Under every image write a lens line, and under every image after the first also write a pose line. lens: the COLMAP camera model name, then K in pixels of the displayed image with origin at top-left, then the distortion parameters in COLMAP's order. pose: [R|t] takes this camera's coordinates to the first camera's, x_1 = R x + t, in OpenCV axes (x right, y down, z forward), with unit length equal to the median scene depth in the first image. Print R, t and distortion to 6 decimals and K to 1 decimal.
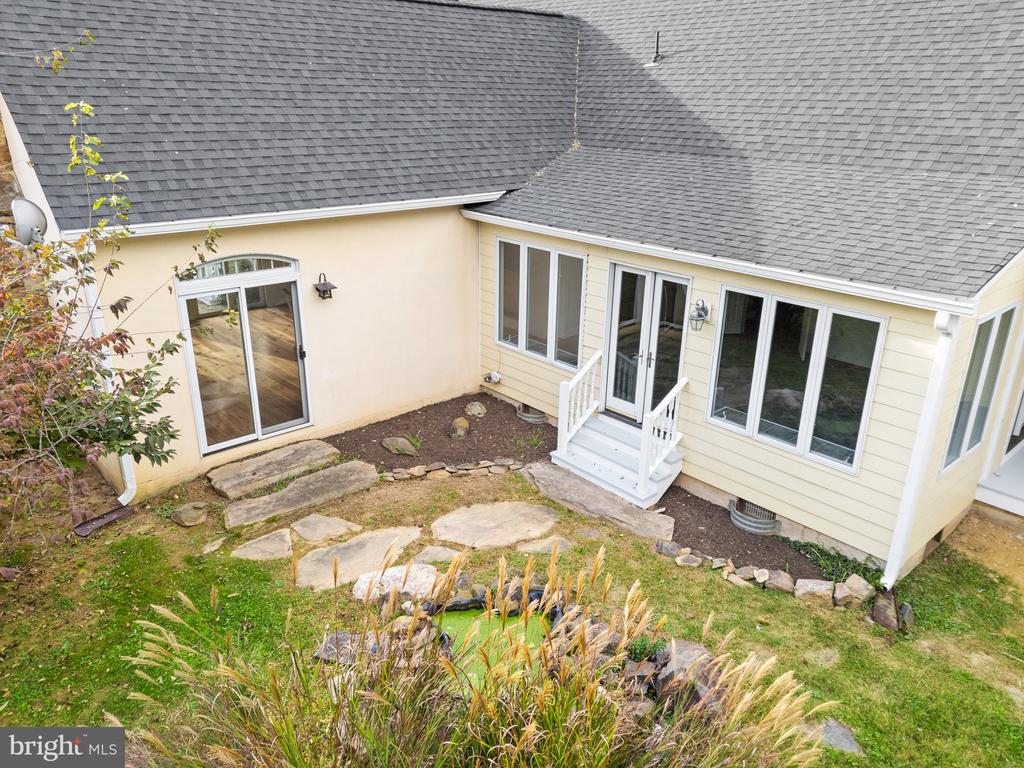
lens RADIAL K [[768.4, 0, 507.4], [0, 768.4, 386.0], [0, 0, 1]] dist [0.088519, -0.093261]
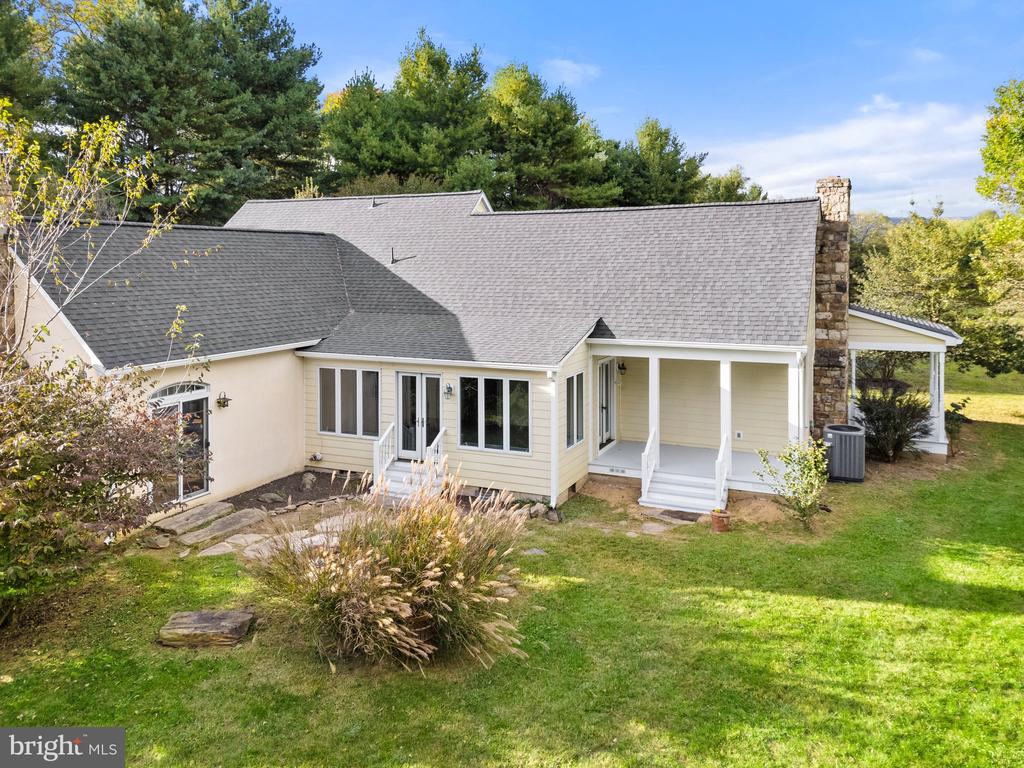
lens RADIAL K [[753.5, 0, 514.0], [0, 753.5, 347.6], [0, 0, 1]] dist [0.071123, -0.074537]
pose [[0.919663, -0.061993, 0.387785, -0.297416], [0.156000, 0.963878, -0.215876, 0.214887], [-0.360395, 0.259028, 0.896114, -0.716045]]
